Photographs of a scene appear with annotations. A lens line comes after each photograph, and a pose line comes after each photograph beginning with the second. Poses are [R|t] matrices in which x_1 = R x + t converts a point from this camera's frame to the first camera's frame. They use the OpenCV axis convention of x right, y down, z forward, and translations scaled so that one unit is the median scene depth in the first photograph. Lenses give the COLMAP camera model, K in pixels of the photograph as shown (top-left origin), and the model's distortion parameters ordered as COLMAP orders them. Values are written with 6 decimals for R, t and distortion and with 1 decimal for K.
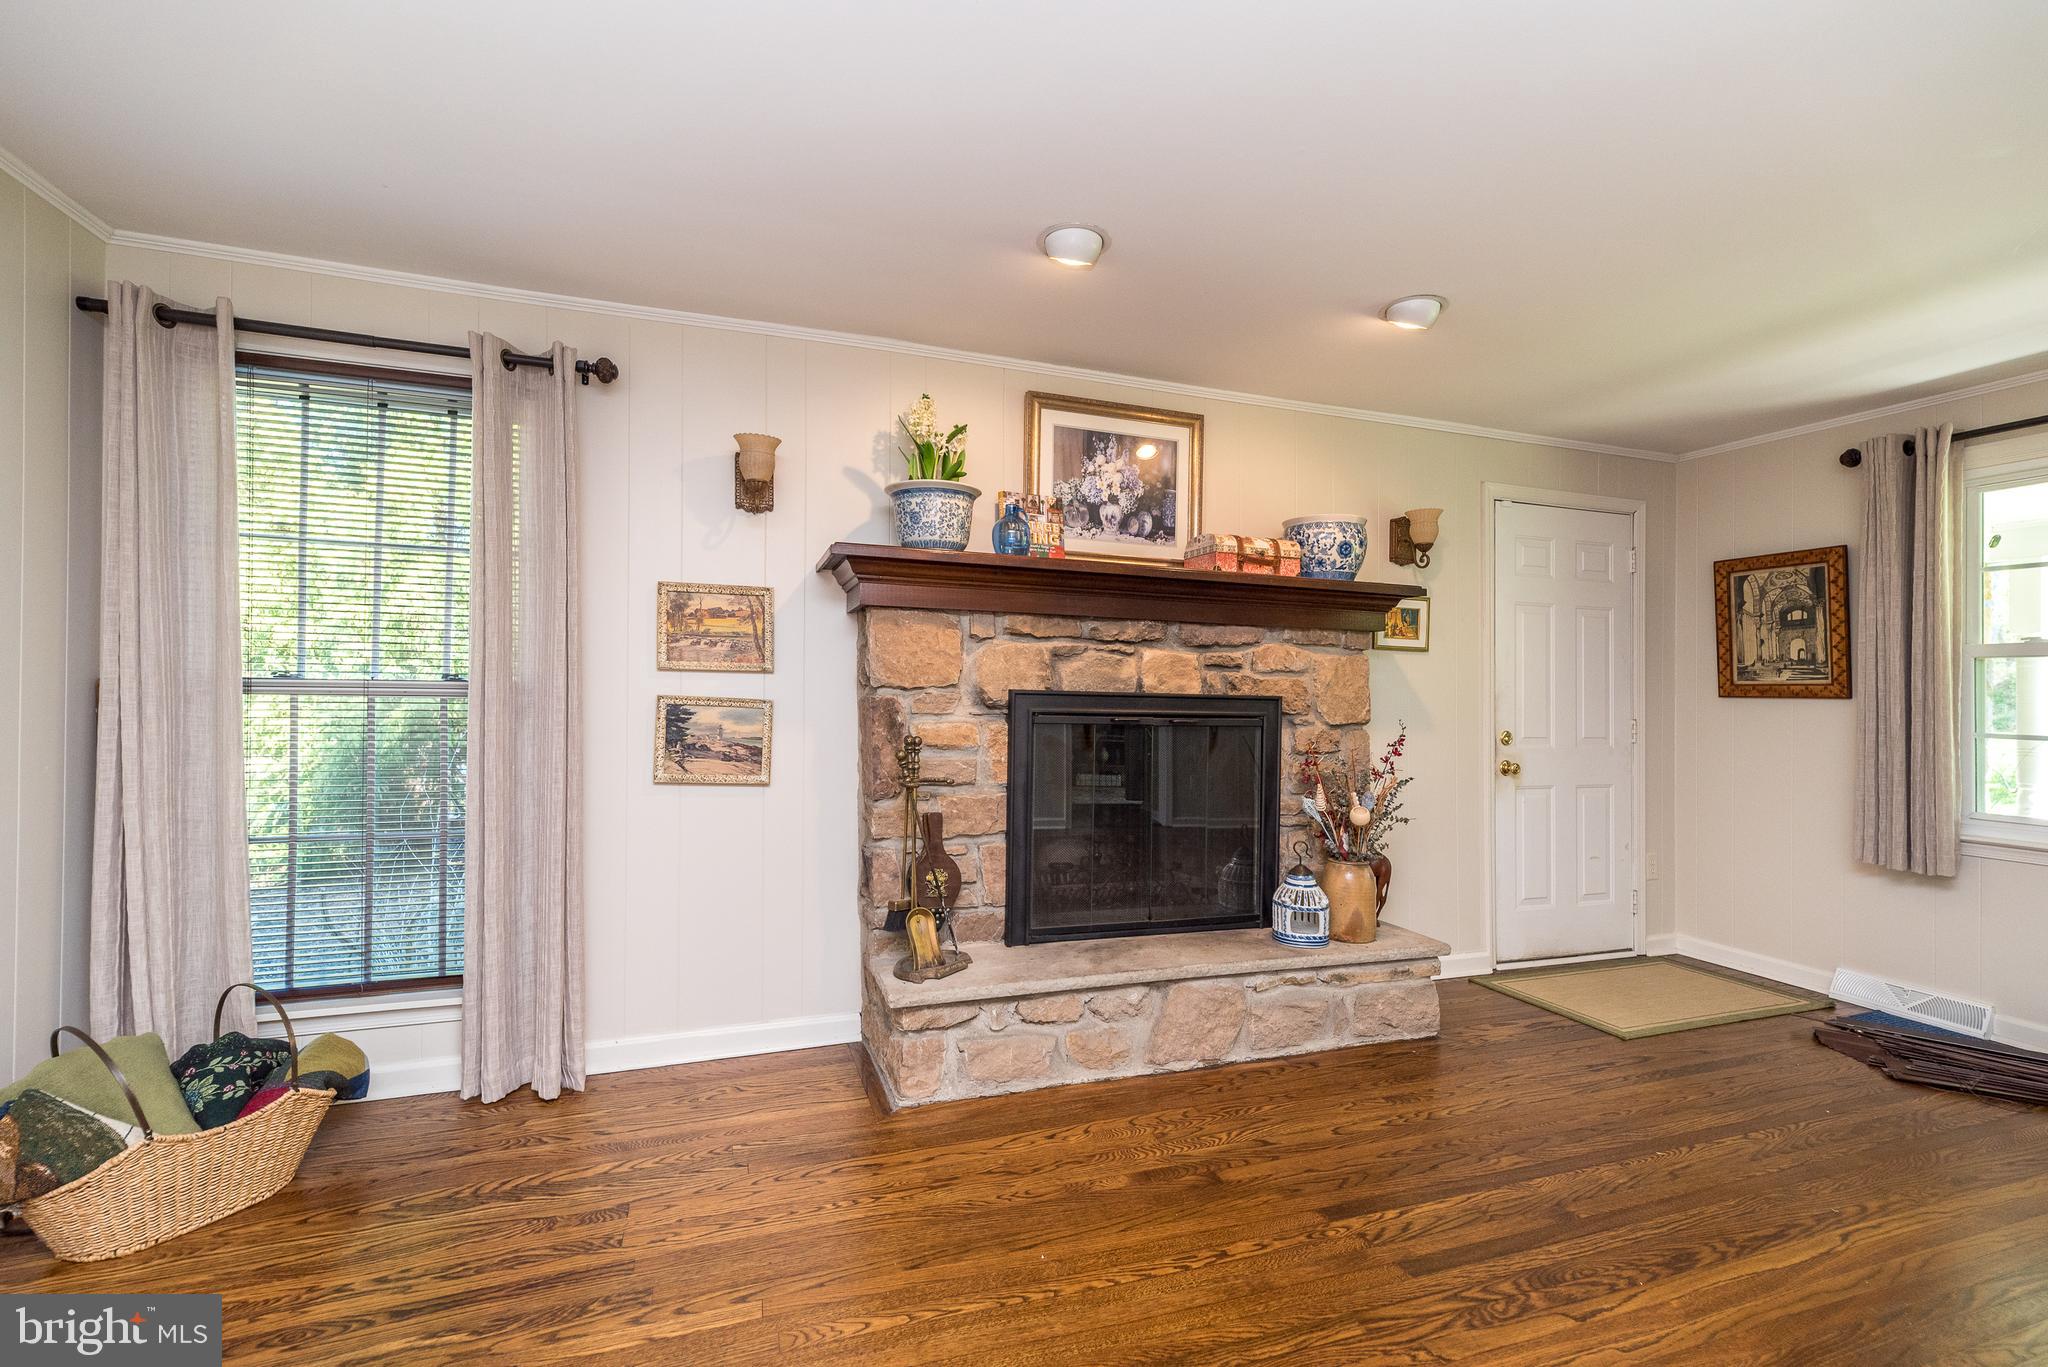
lens RADIAL K [[902.0, 0, 1029.7], [0, 902.0, 686.8], [0, 0, 1]] dist [0.007624, 0.001831]
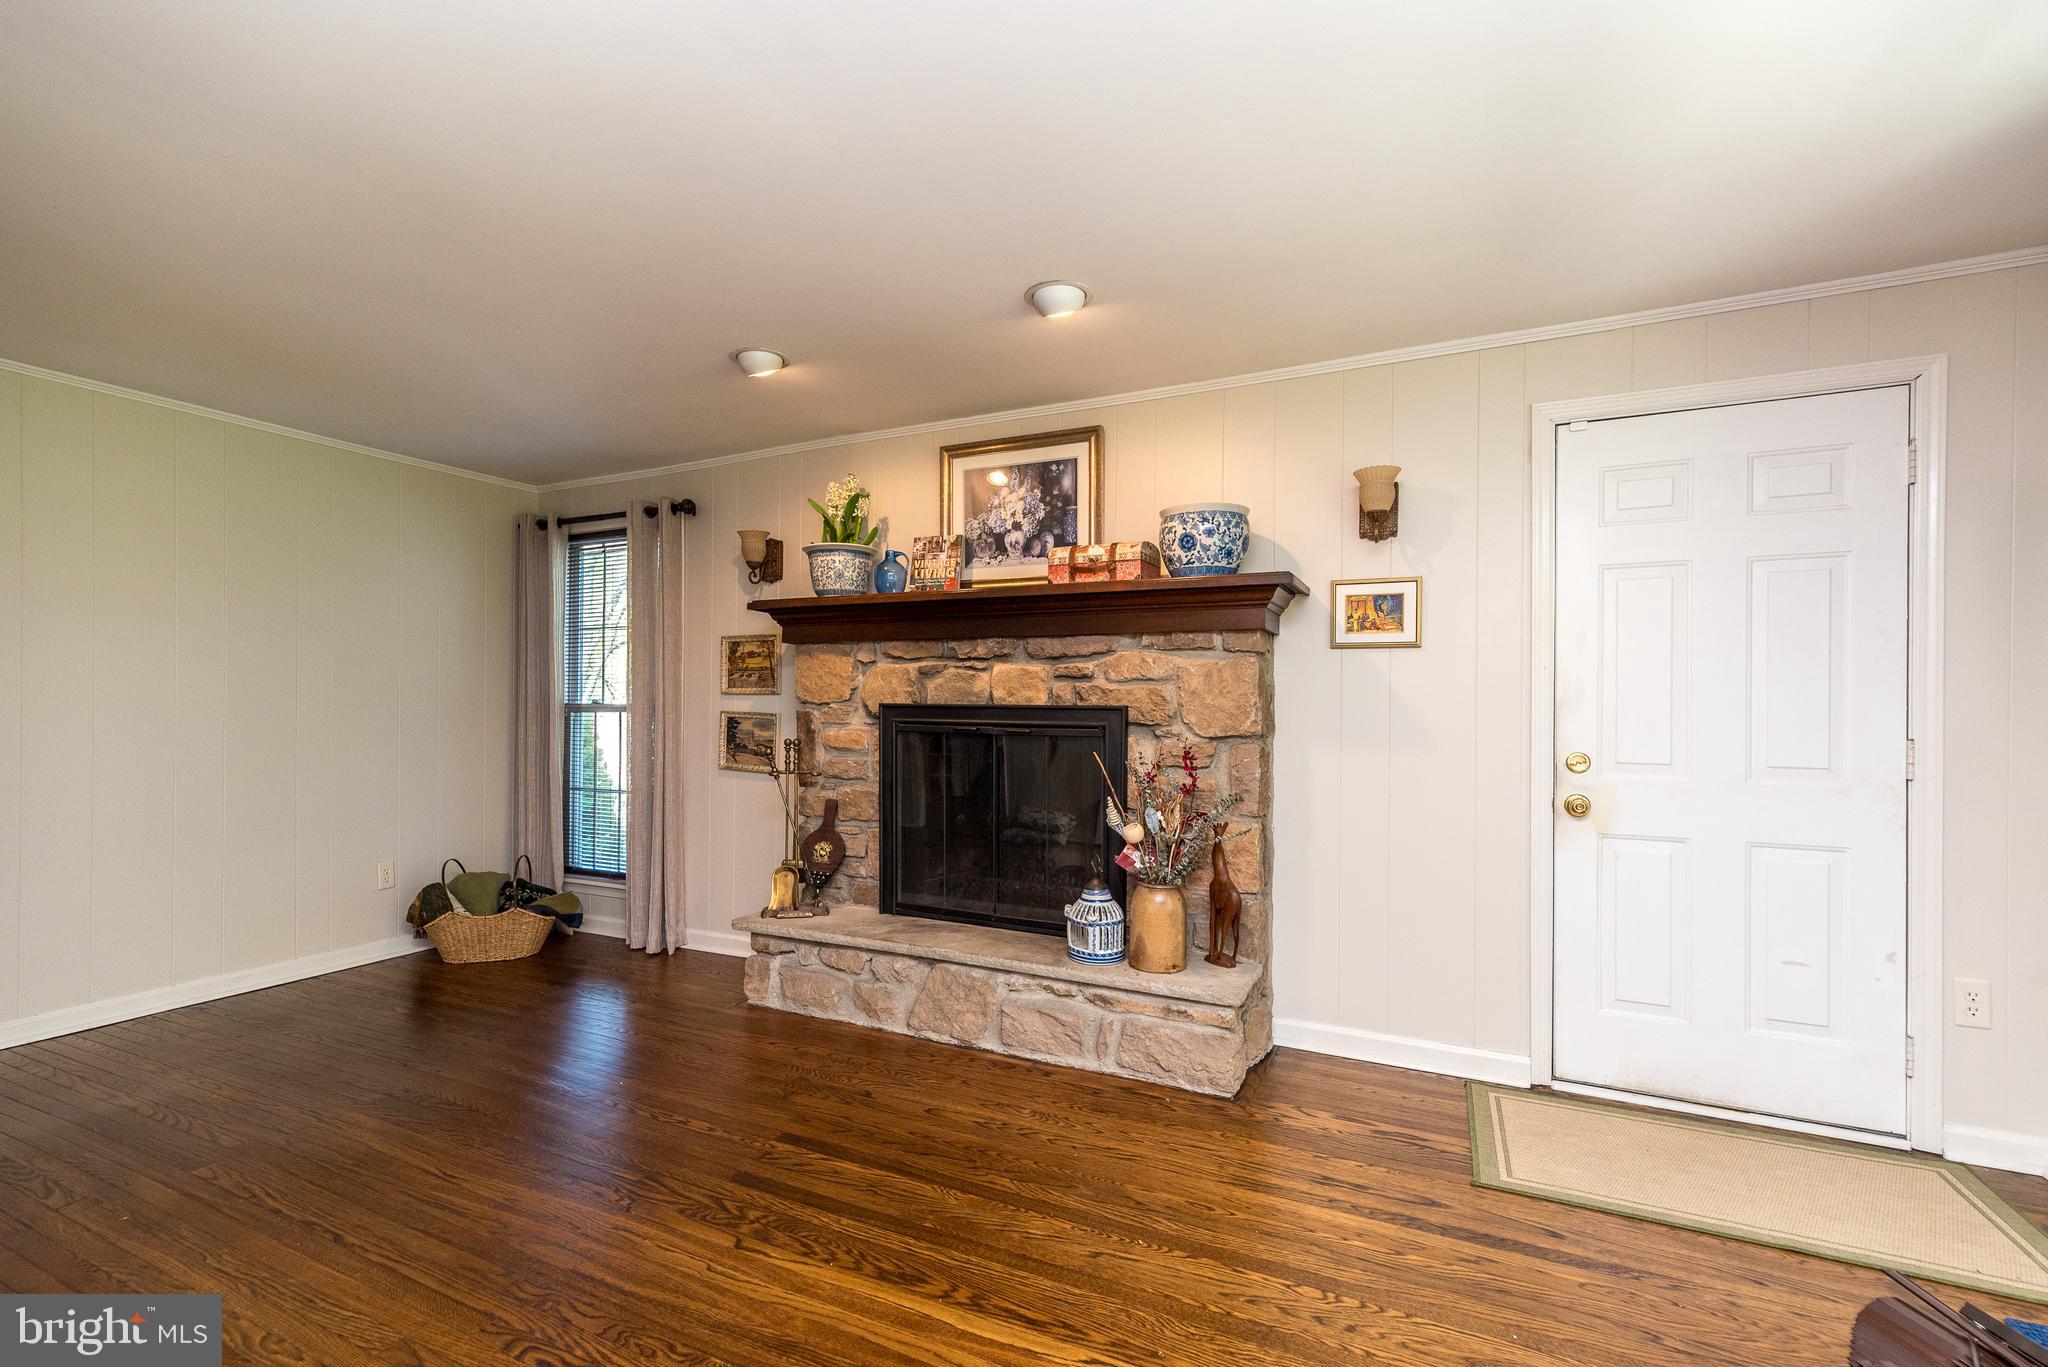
lens RADIAL K [[902.0, 0, 1025.1], [0, 902.0, 723.3], [0, 0, 1]] dist [0.007624, 0.001831]
pose [[0.703287, -0.004244, -0.710894, 0.944173], [0.006946, 0.999975, 0.000902, 0.029407], [0.710872, -0.005572, 0.703299, 0.268945]]
